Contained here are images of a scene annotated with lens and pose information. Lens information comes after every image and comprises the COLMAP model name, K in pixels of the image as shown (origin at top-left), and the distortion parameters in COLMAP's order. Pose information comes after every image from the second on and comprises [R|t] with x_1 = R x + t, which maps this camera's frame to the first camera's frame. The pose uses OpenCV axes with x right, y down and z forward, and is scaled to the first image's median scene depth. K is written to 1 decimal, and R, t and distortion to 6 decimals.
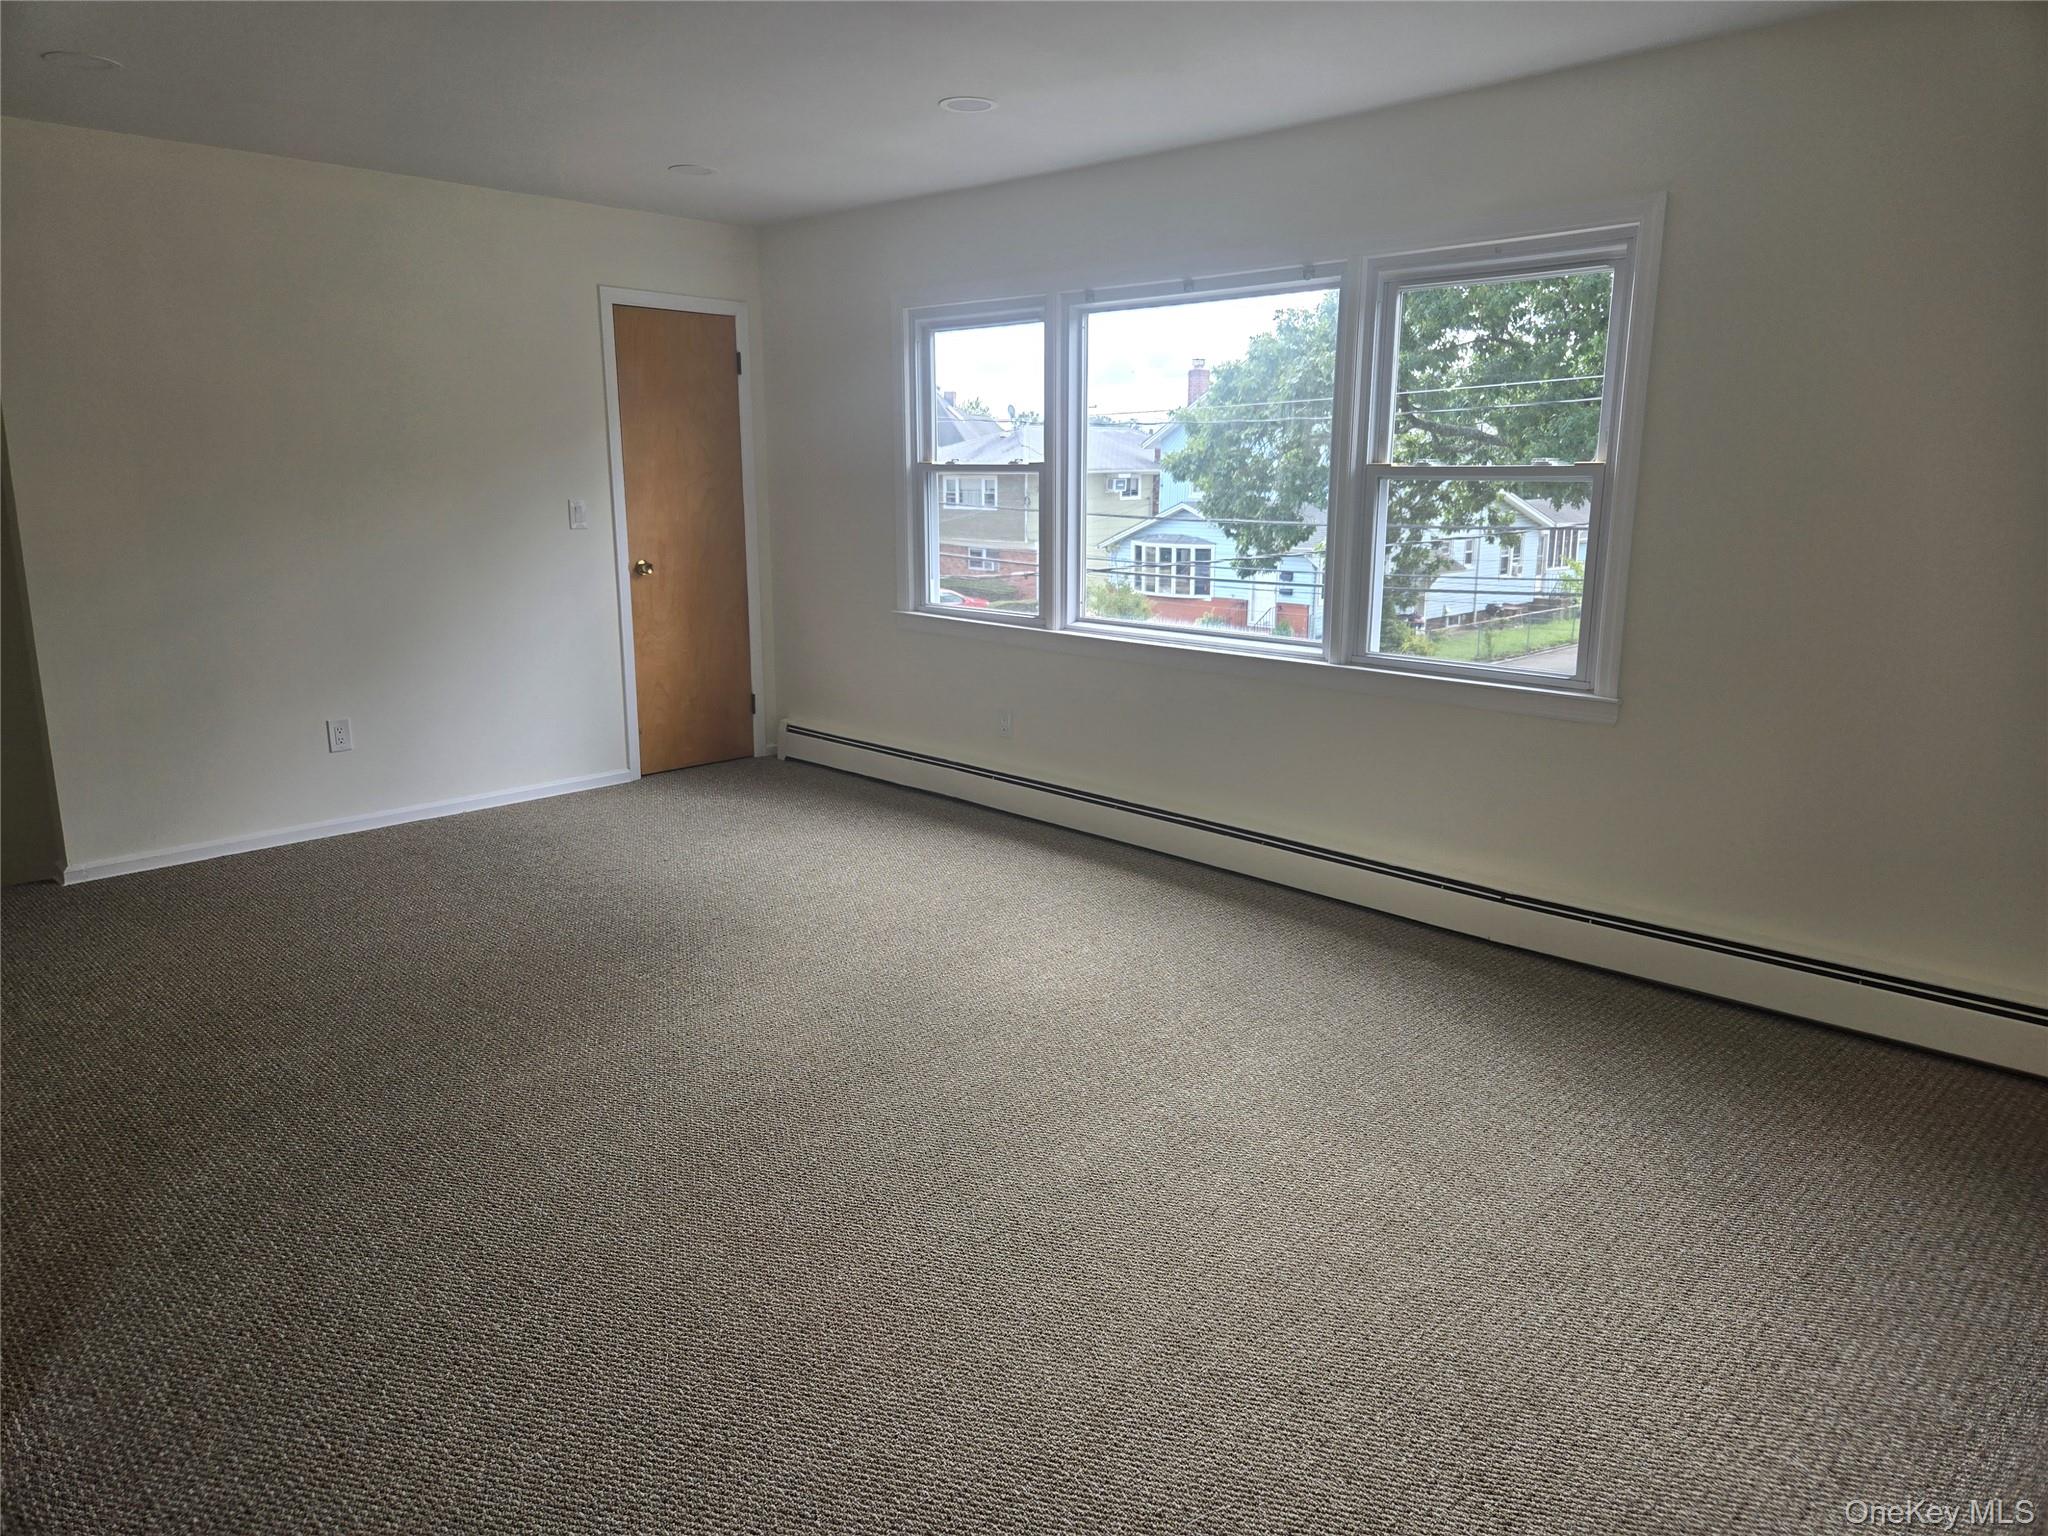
lens RADIAL K [[1381.6, 0, 1009.2], [0, 1381.6, 766.0], [0, 0, 1]] dist [0.051916, -0.010083]
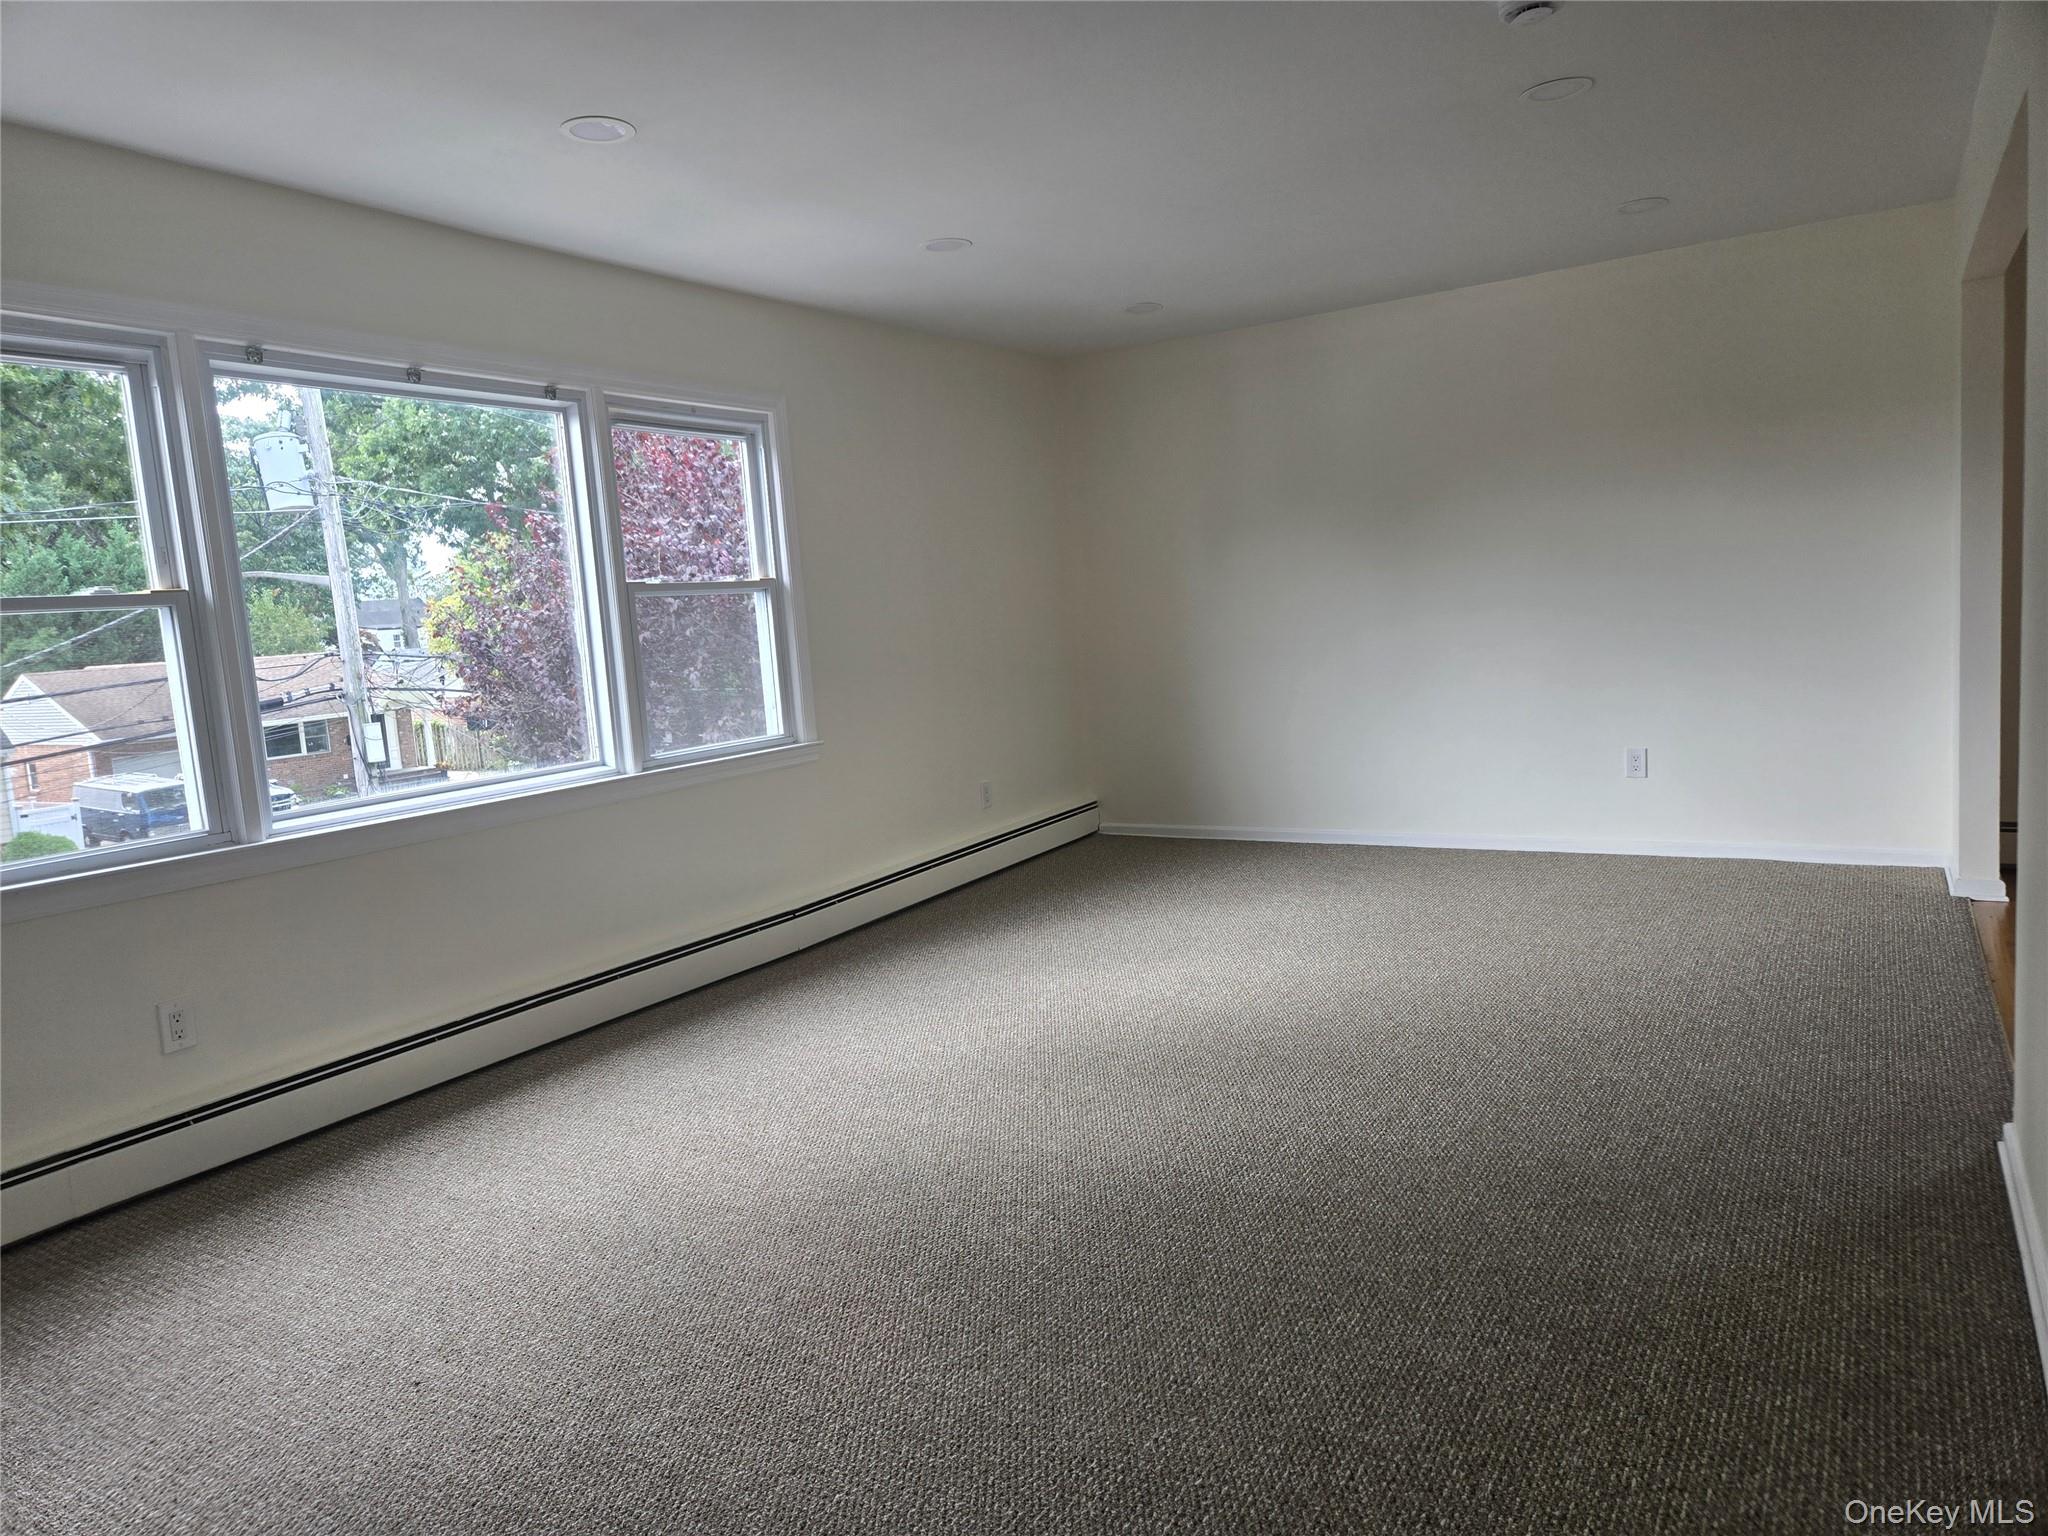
lens RADIAL K [[1381.6, 0, 1015.3], [0, 1381.6, 773.5], [0, 0, 1]] dist [0.051916, -0.010083]
pose [[-0.249068, -0.107007, 0.962556, -0.885388], [0.270111, 0.946765, 0.175144, -0.190805], [-0.930057, 0.303620, -0.206905, 1.022204]]
